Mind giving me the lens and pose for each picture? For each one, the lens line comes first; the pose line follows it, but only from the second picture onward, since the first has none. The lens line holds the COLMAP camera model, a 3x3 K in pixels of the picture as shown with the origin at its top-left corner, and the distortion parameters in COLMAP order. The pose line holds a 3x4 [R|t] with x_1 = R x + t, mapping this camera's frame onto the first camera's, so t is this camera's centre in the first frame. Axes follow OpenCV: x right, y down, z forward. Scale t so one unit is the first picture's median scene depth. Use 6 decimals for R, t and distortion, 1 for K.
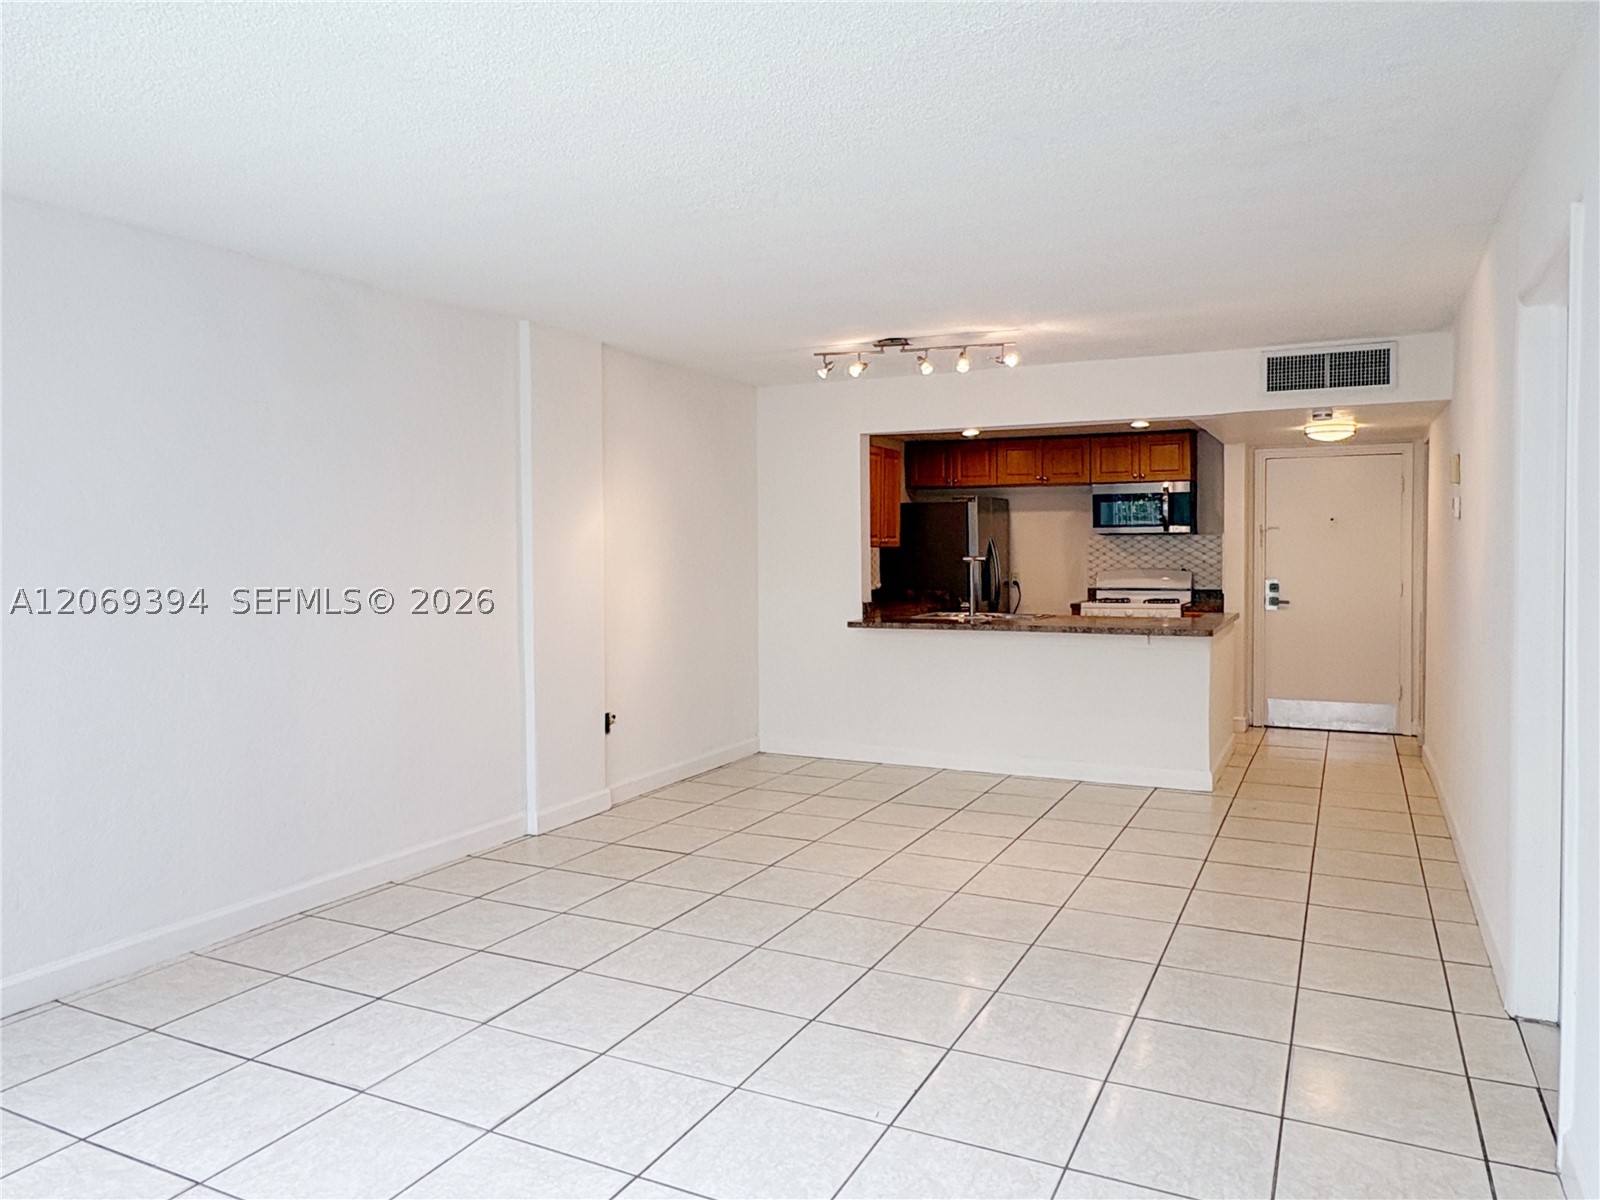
lens RADIAL K [[1115.7, 0, 831.0], [0, 1115.7, 580.5], [0, 0, 1]] dist [-0.002897, -0.000193]
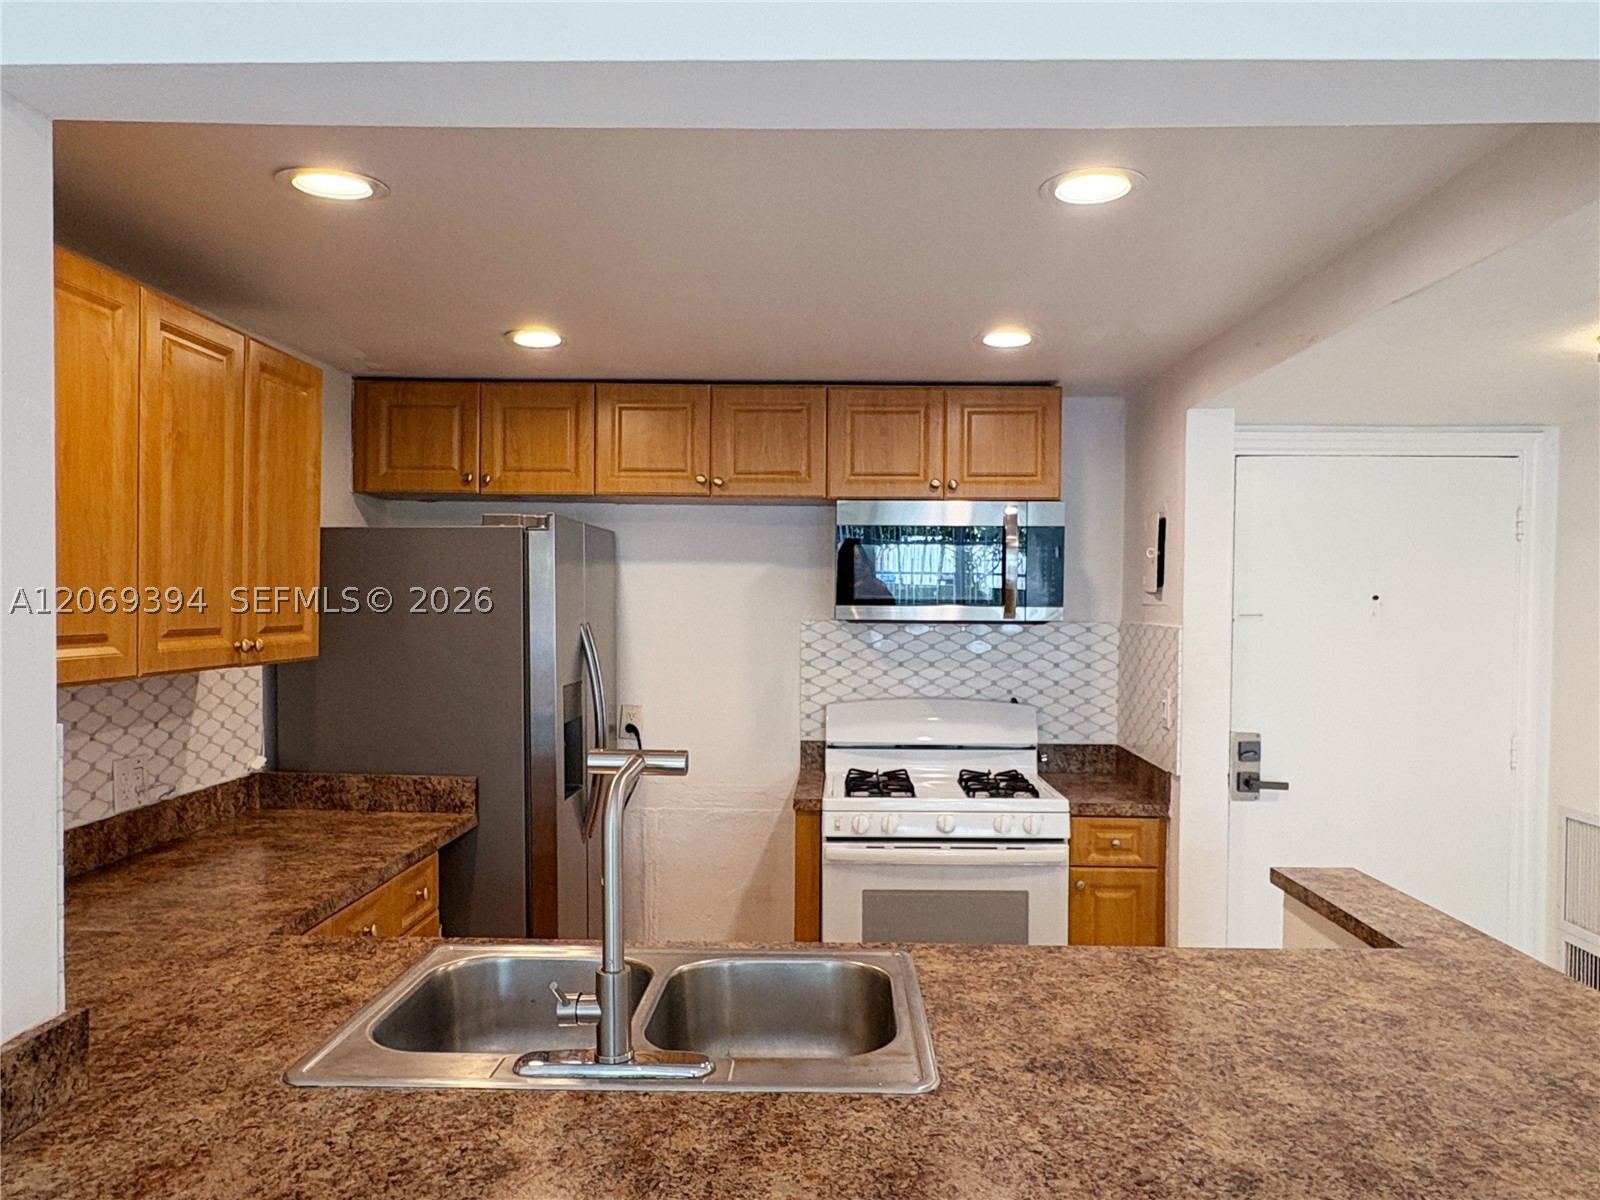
lens RADIAL K [[1115.7, 0, 831.0], [0, 1115.7, 580.5], [0, 0, 1]] dist [-0.002897, -0.000193]
pose [[0.908767, 0.019836, 0.416832, 0.074851], [-0.000747, 0.998945, -0.045910, -0.046073], [-0.417303, 0.041411, 0.907823, 0.765331]]
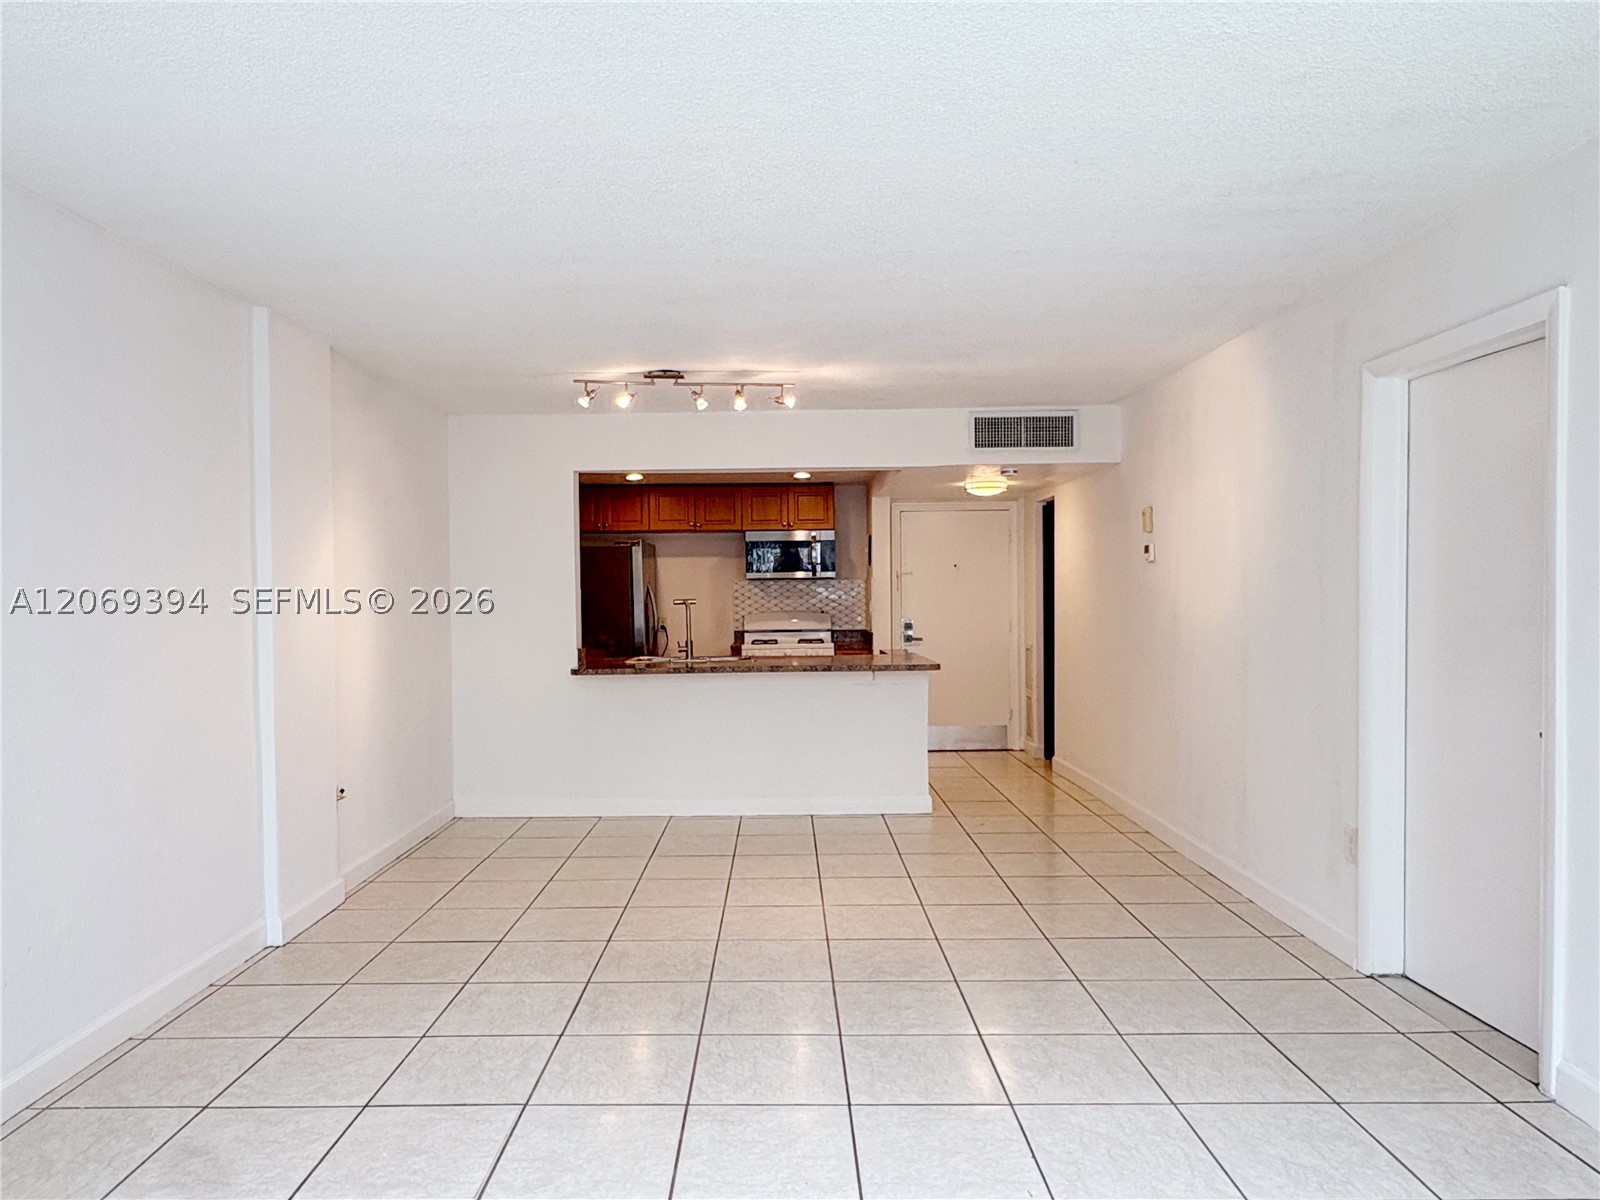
lens RADIAL K [[1056.2, 0, 800.0], [0, 1056.2, 600.0], [0, 0, 1]] dist [-0.001586, 0.000550]
pose [[0.901323, -0.007225, 0.433088, -0.181911], [0.019643, 0.999514, -0.024205, 0.003798], [-0.432703, 0.030323, 0.901027, 0.104934]]
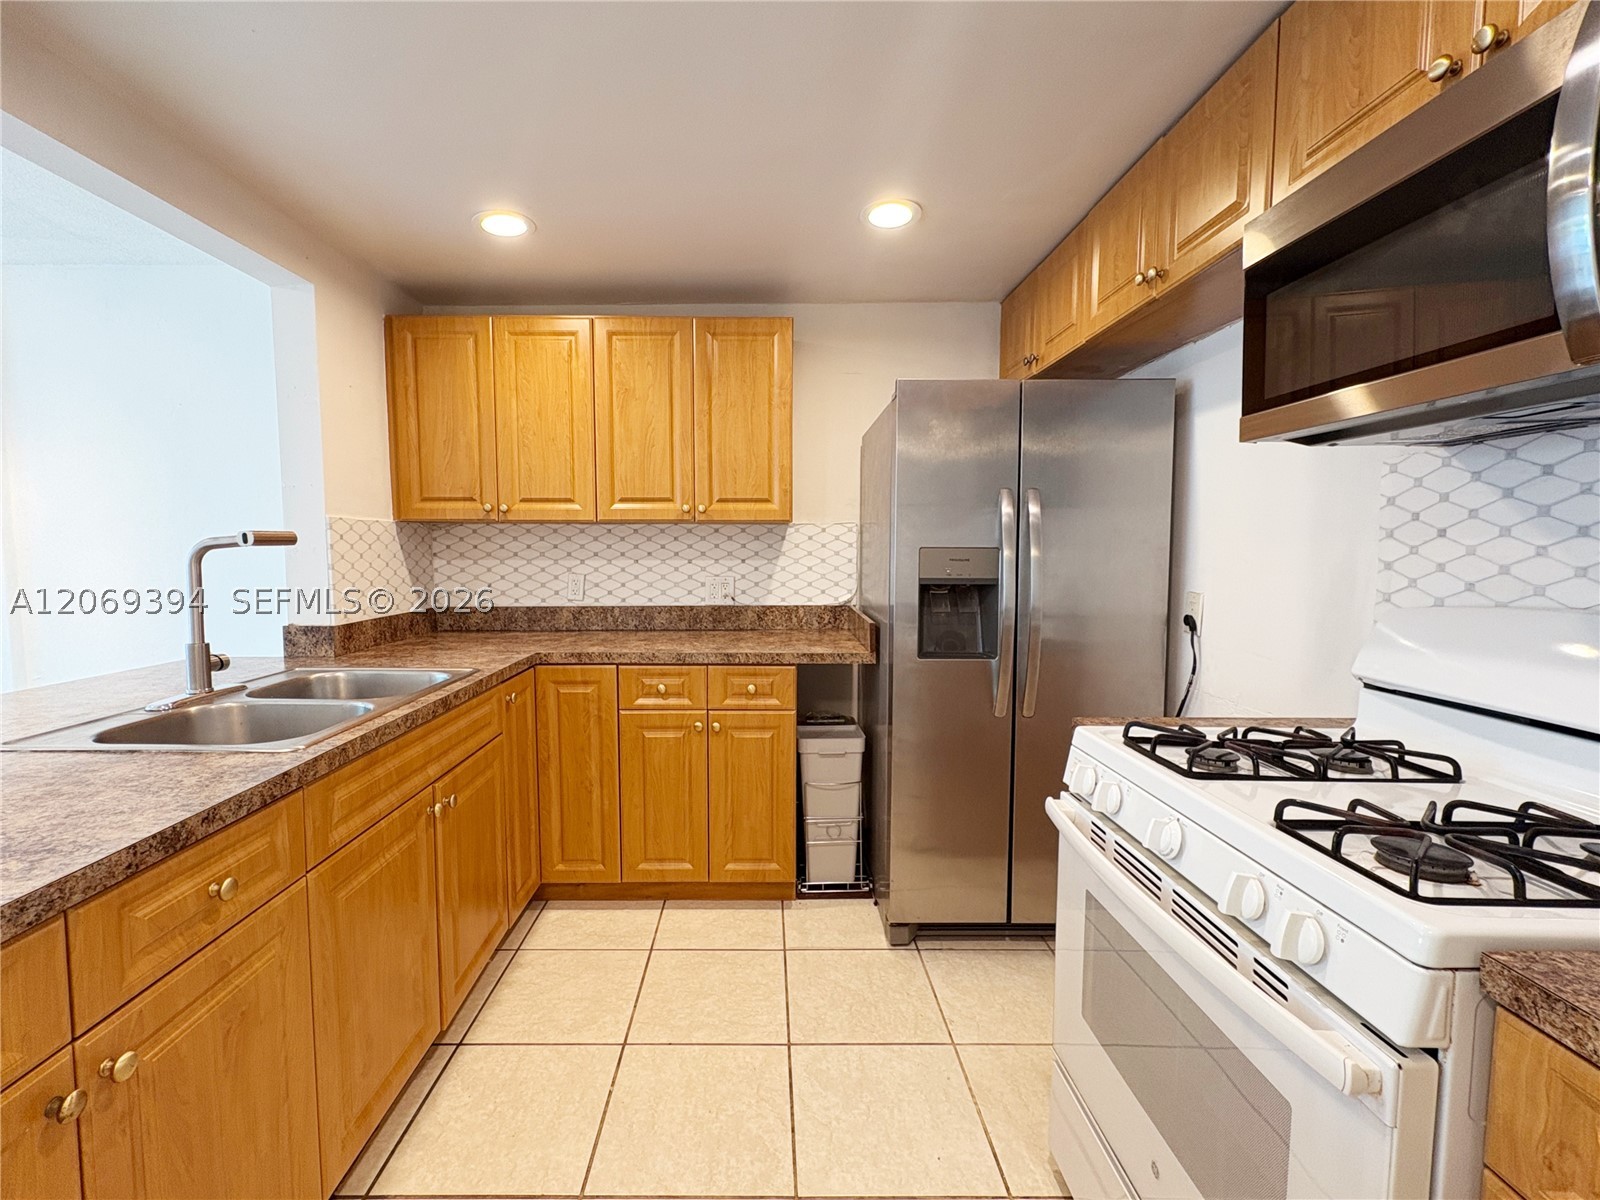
lens RADIAL K [[703.0, 0, 749.8], [0, 703.0, 598.3], [0, 0, 1]] dist [0.000089, -0.000084]
pose [[0.416487, 0.073490, -0.906167, 0.401295], [-0.029507, 0.997295, 0.067318, -0.020590], [0.908663, -0.001299, 0.417529, 1.035979]]
